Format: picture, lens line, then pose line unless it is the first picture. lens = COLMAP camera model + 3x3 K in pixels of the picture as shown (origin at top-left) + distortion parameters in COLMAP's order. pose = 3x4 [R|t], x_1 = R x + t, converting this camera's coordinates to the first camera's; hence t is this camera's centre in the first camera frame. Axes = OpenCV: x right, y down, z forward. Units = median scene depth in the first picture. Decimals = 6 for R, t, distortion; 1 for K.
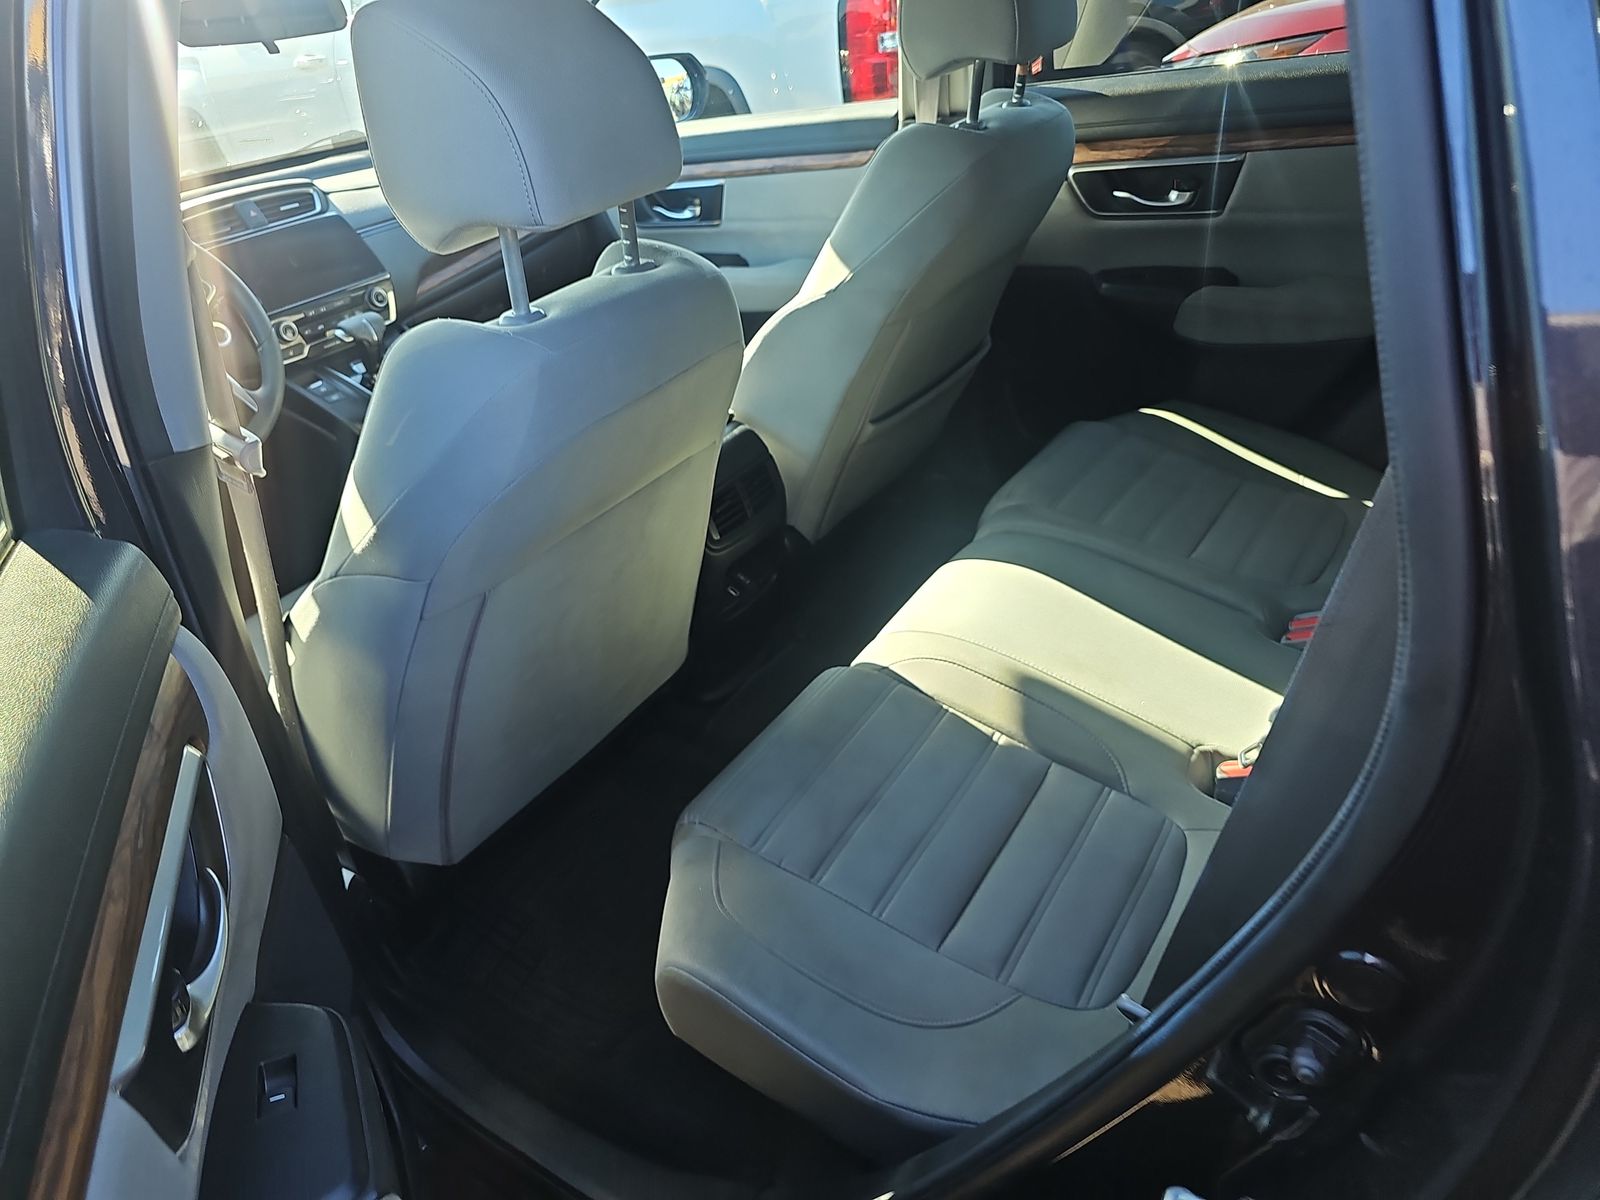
lens RADIAL K [[1080.2, 0, 798.5], [0, 1080.2, 608.0], [0, 0, 1]] dist [0.049680, -0.044195]
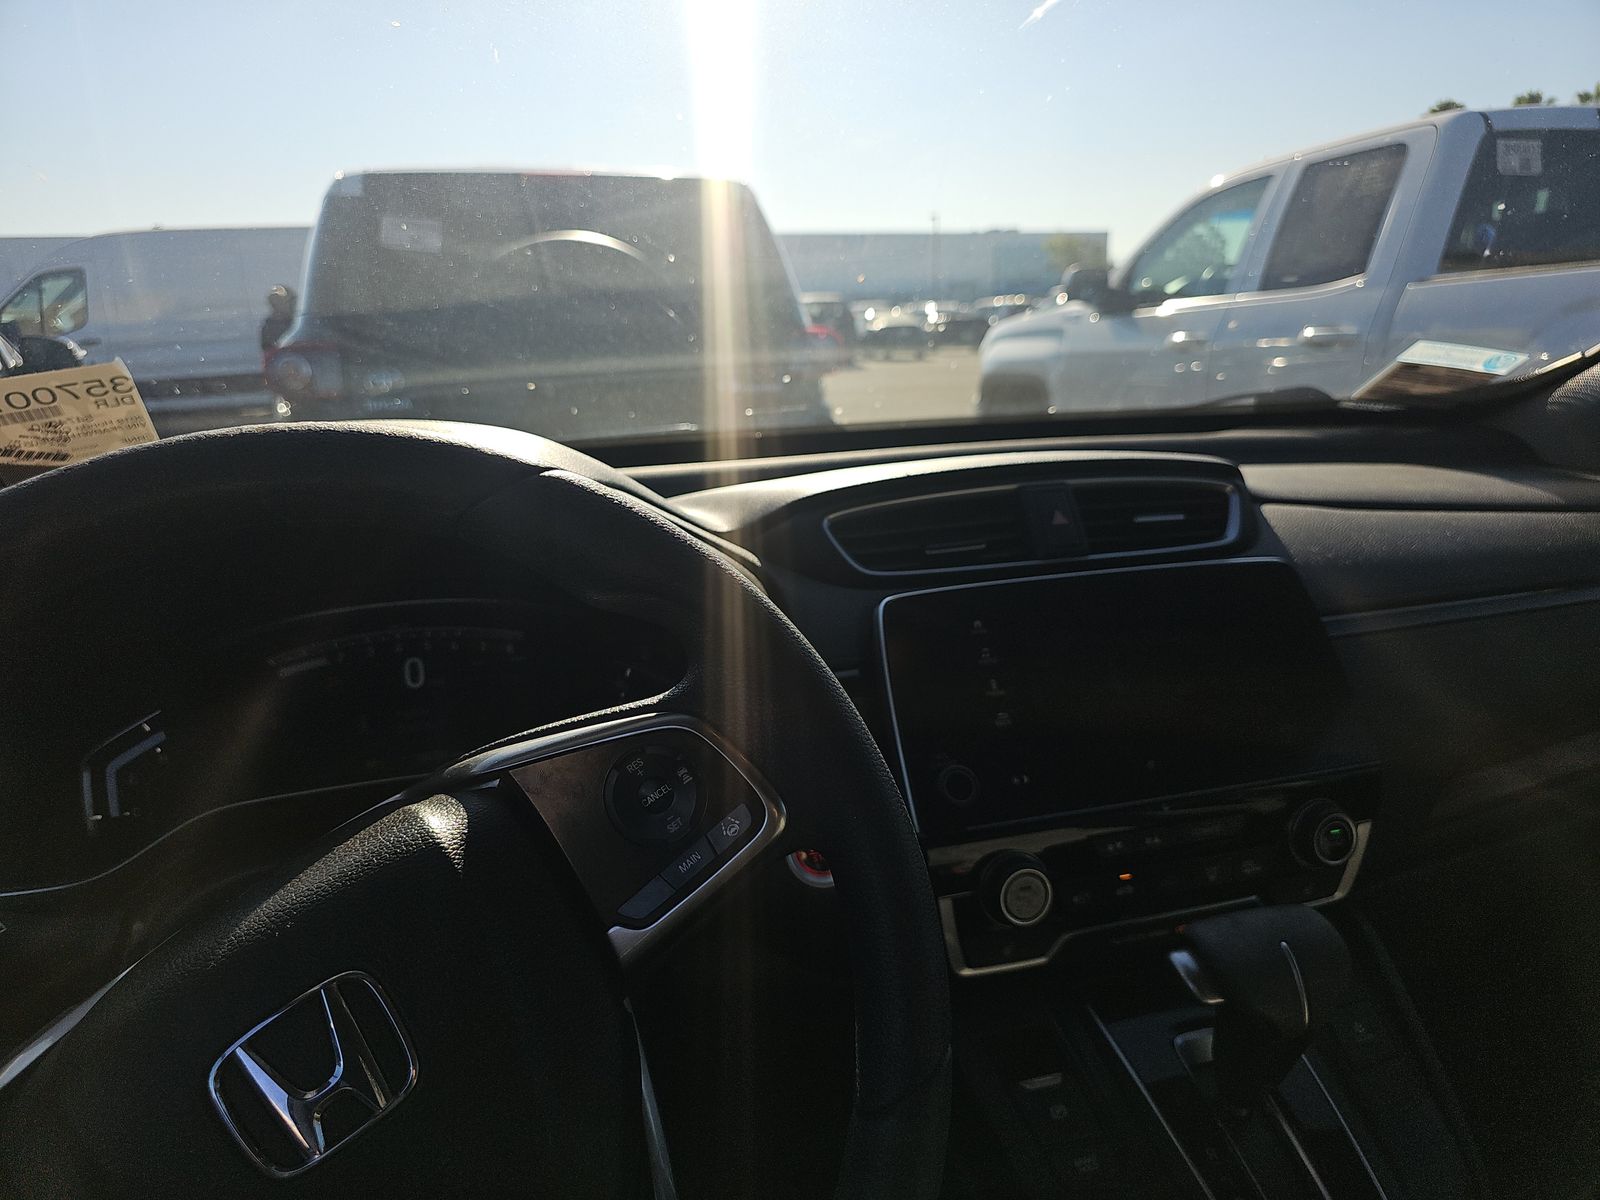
lens RADIAL K [[1080.2, 0, 798.5], [0, 1080.2, 608.0], [0, 0, 1]] dist [0.049680, -0.044195]
pose [[0.763613, 0.251705, -0.594592, -0.323017], [-0.392290, 0.912292, -0.117608, -0.241270], [0.512839, 0.323060, 0.795380, 0.637136]]
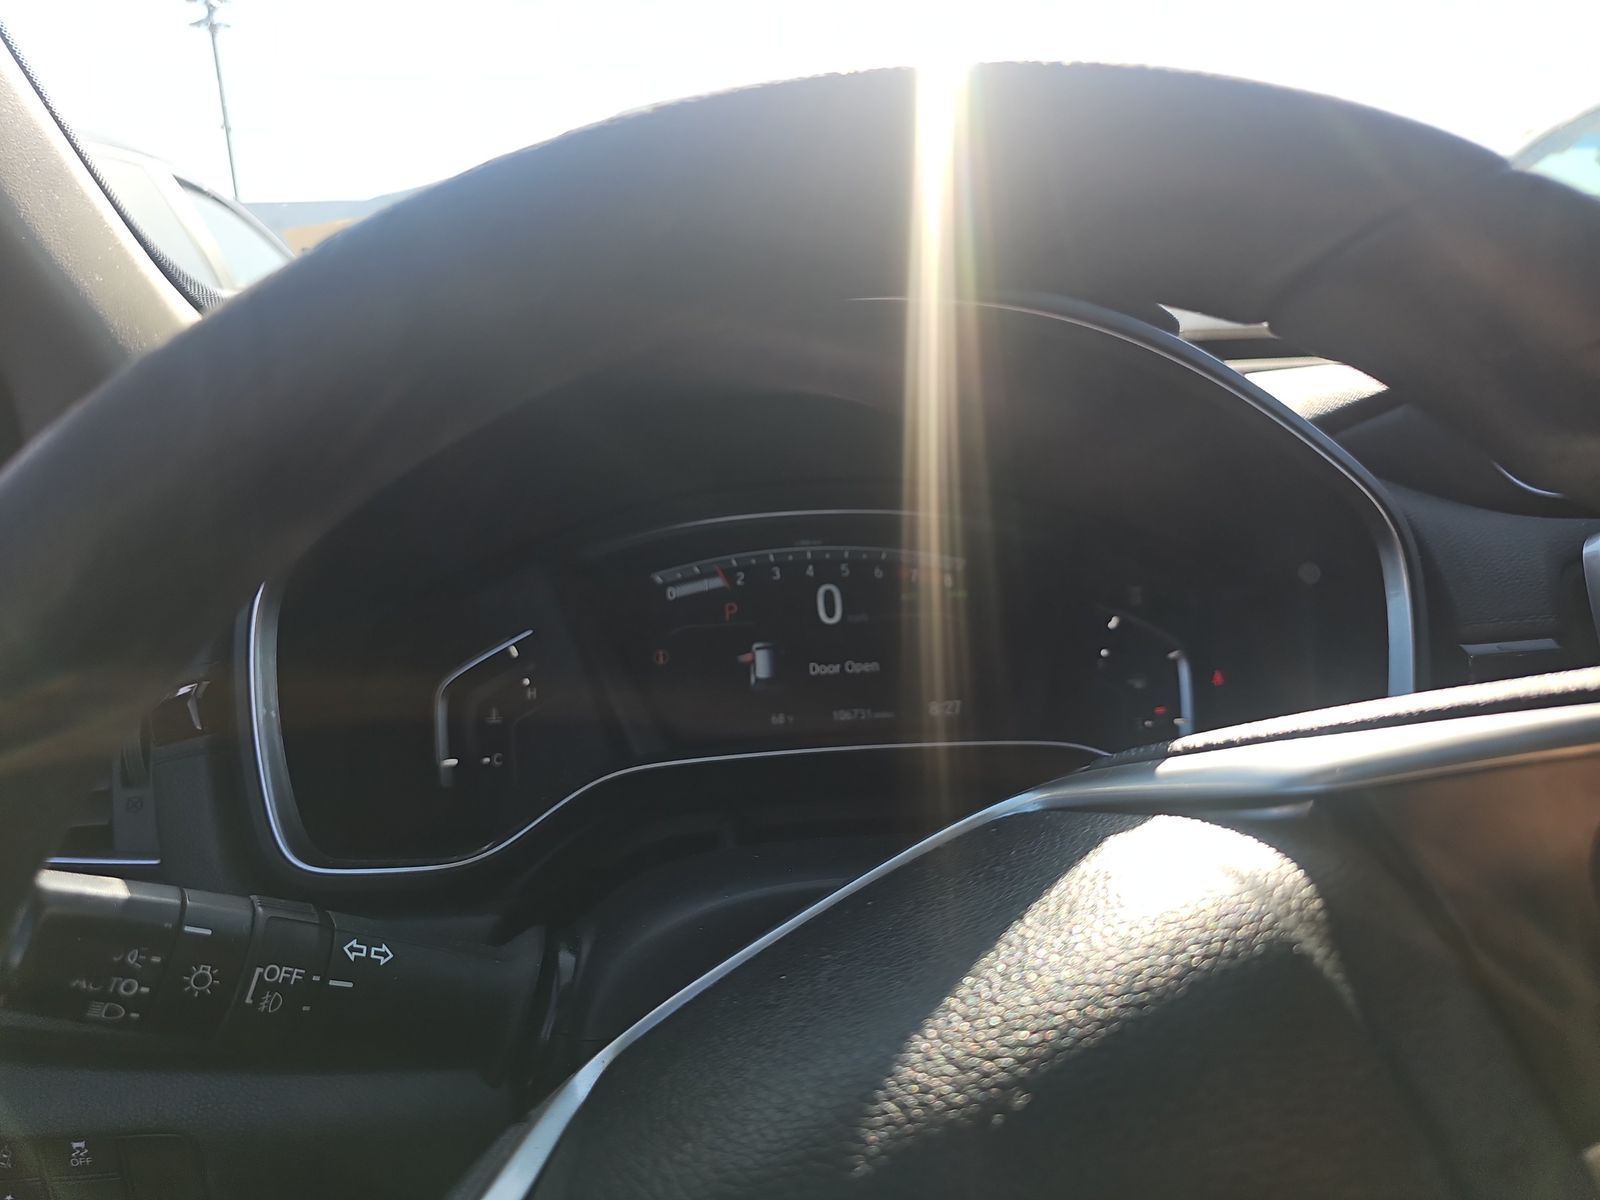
lens RADIAL K [[1041.1, 0, 800.0], [0, 1041.1, 600.0], [0, 0, 1]] dist [0.000504, -0.028257]
pose [[0.636283, 0.308896, -0.706914, -0.433801], [-0.455384, 0.890048, -0.020965, -0.210366], [0.622711, 0.335257, 0.706989, 0.670376]]
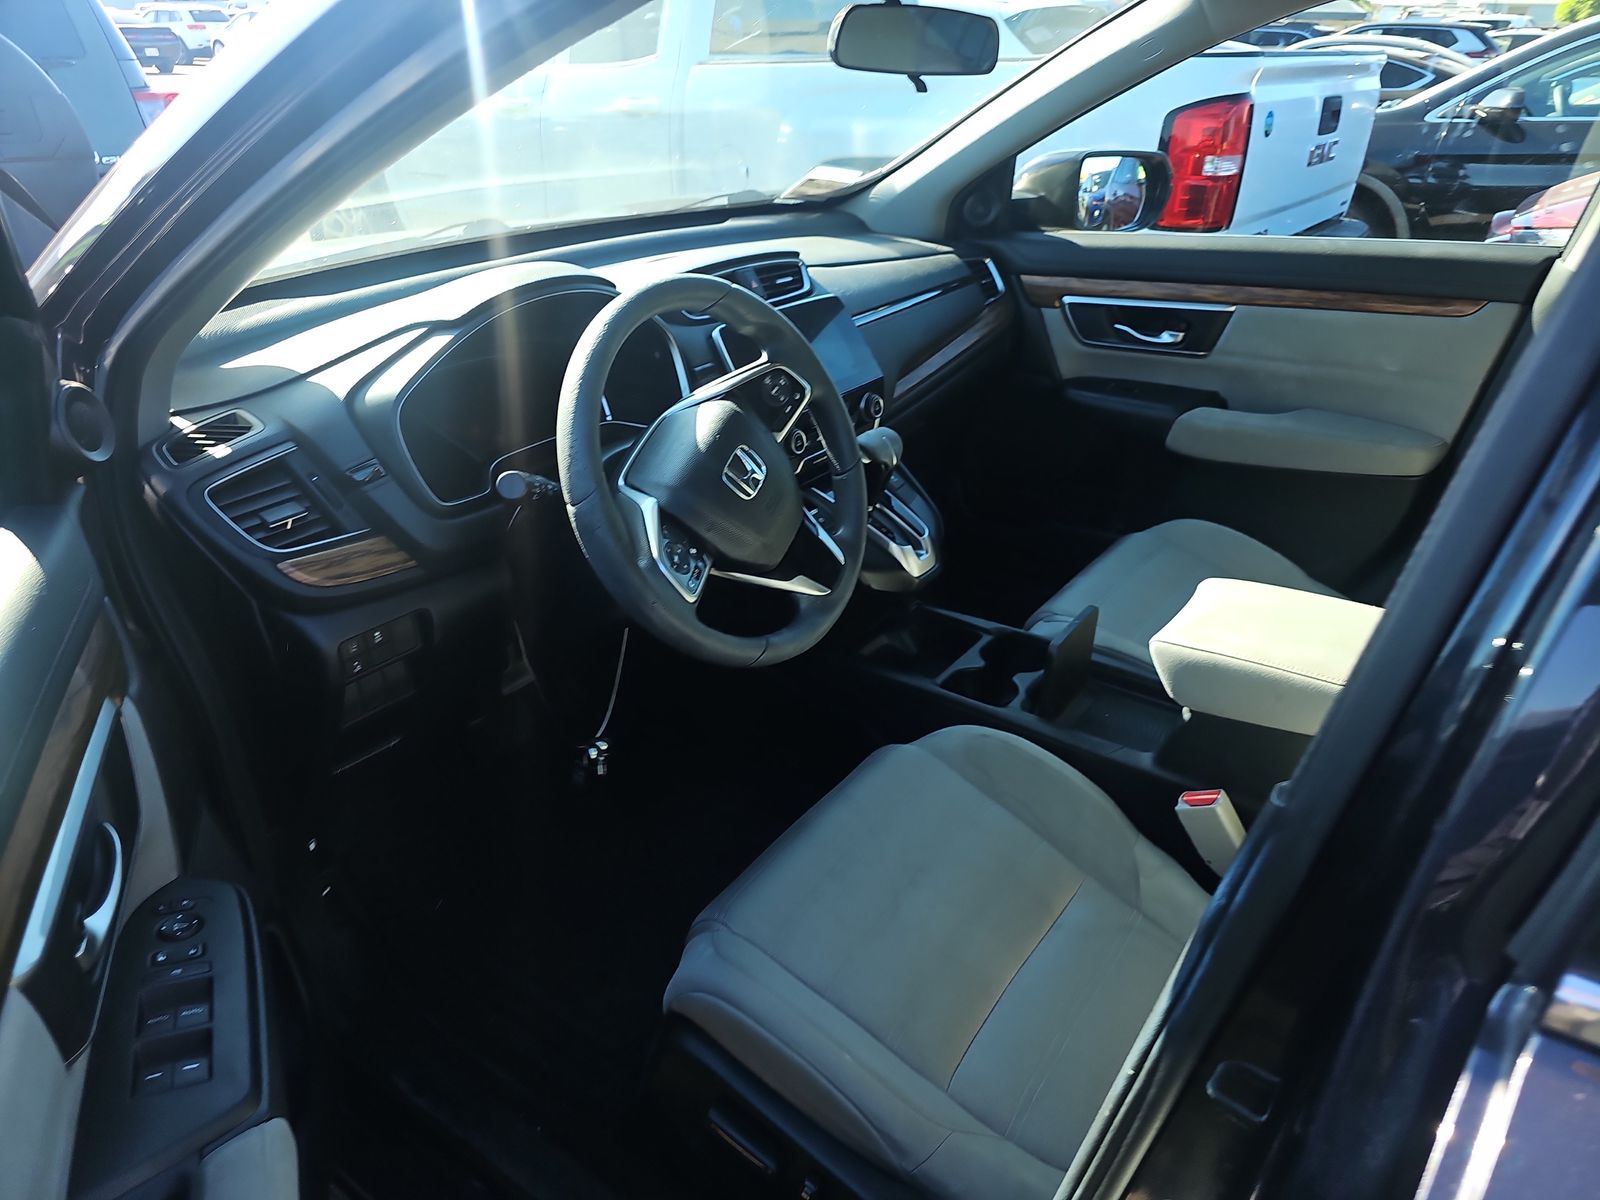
lens RADIAL K [[1077.9, 0, 796.4], [0, 1077.9, 620.9], [0, 0, 1]] dist [0.045516, -0.035030]
pose [[0.991787, 0.126915, 0.015869, -0.421949], [-0.125663, 0.990007, -0.063996, -0.071152], [-0.023833, 0.061477, 0.997824, 0.224050]]
